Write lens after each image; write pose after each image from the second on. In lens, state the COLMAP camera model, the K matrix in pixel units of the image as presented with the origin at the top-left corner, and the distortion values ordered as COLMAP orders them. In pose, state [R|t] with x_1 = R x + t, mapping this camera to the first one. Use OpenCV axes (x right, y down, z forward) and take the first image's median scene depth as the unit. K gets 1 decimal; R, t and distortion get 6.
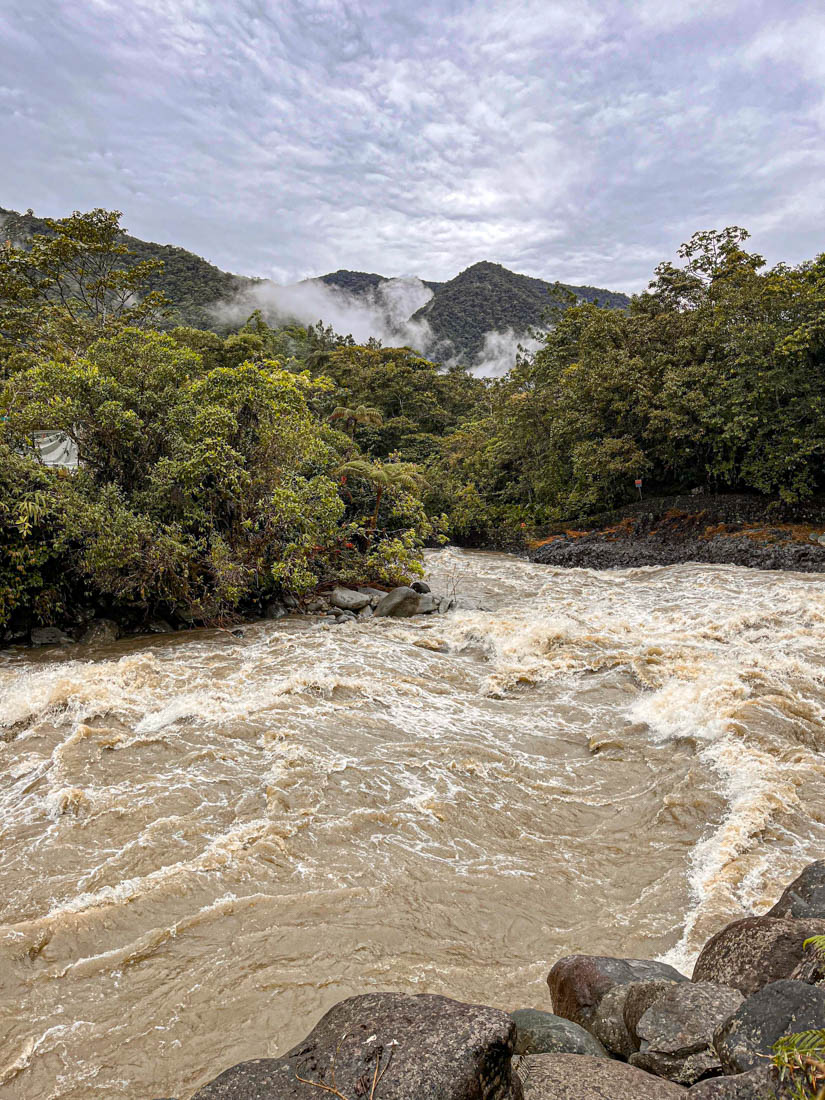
lens RADIAL K [[832.2, 0, 412.0], [0, 832.2, 557.2], [0, 0, 1]] dist [0.035565, -0.023970]
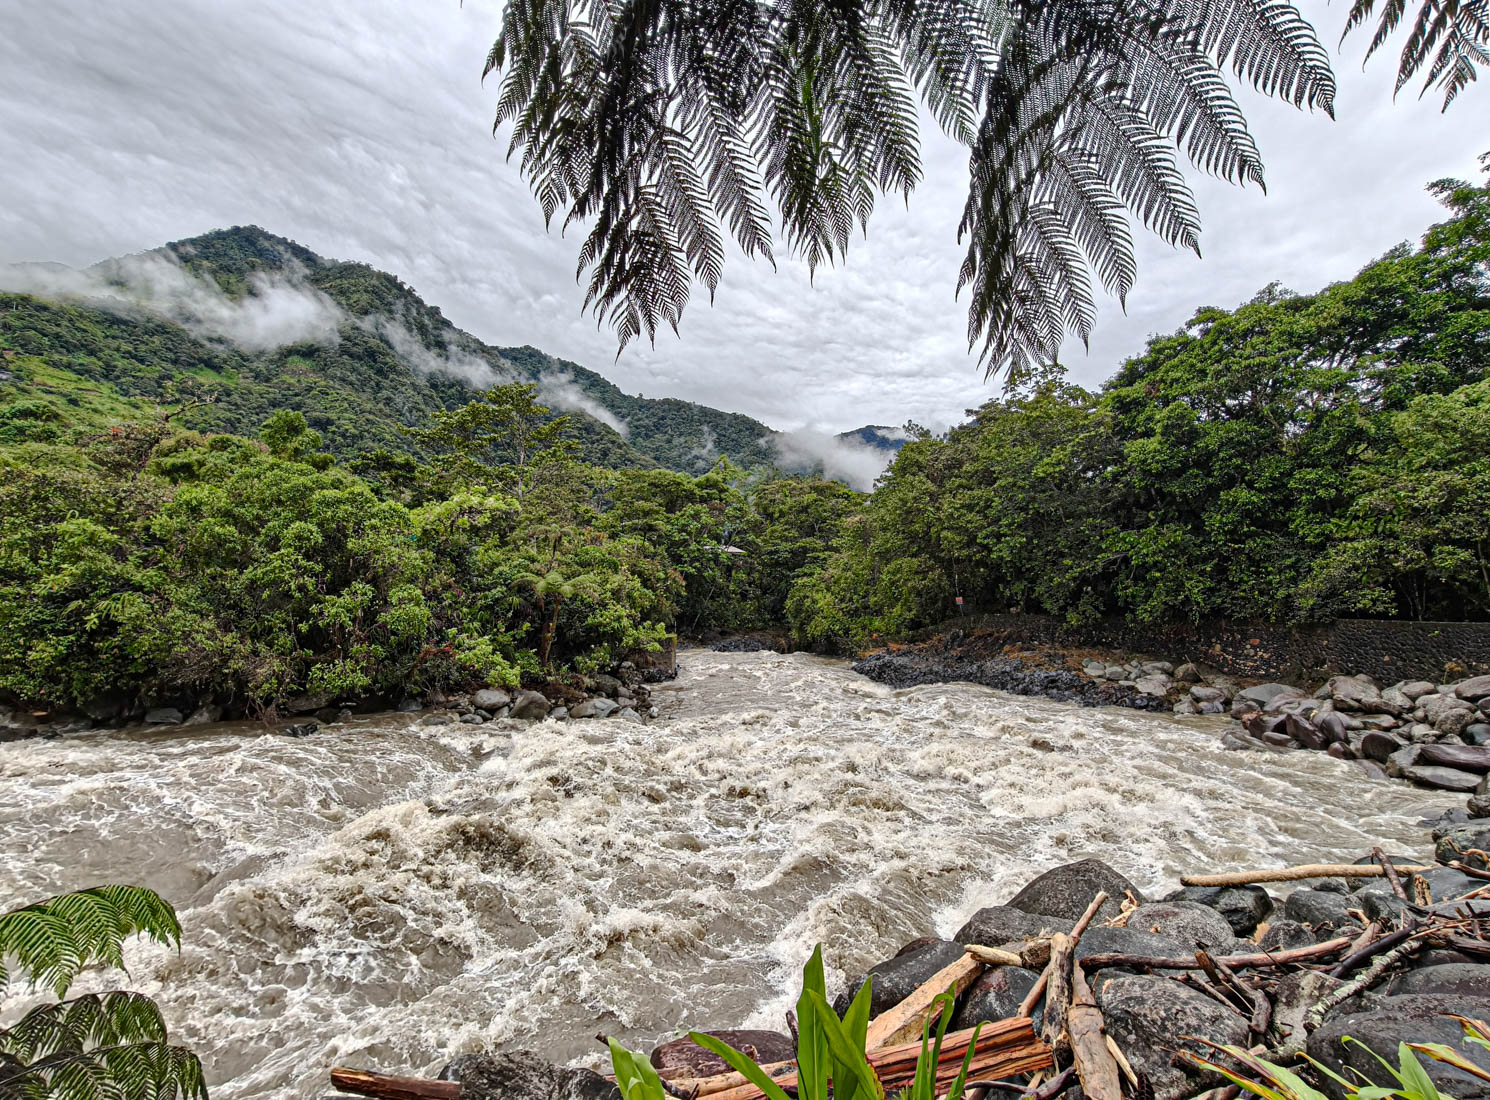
lens RADIAL K [[677.7, 0, 745.6], [0, 677.7, 551.9], [0, 0, 1]] dist [0.013439, 0.000631]
pose [[0.963089, 0.009044, -0.269030, 0.462238], [-0.048835, 0.988721, -0.141585, -0.029791], [0.264715, 0.149497, 0.952668, 0.211276]]
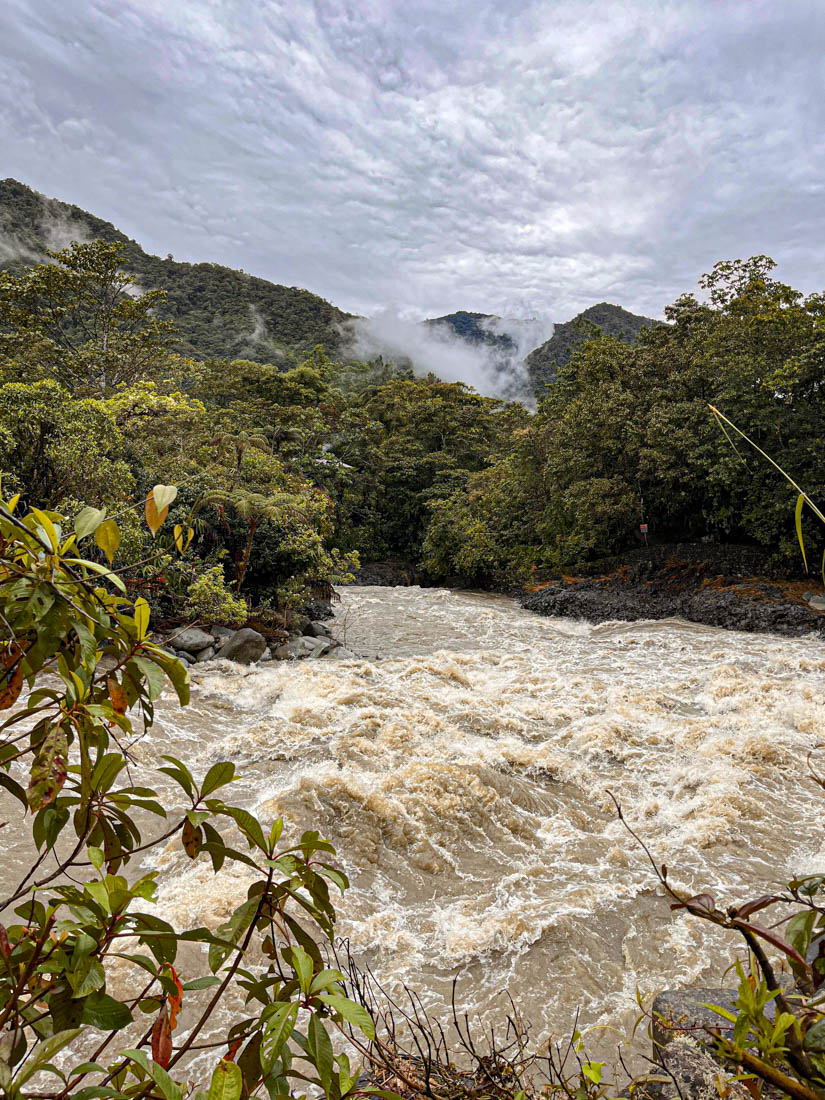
lens RADIAL K [[832.2, 0, 416.3], [0, 832.2, 545.3], [0, 0, 1]] dist [0.035565, -0.023970]
pose [[0.990543, 0.041297, -0.130837, 0.275443], [-0.048837, 0.997294, -0.054955, -0.013650], [0.128213, 0.060825, 0.989880, 0.112206]]
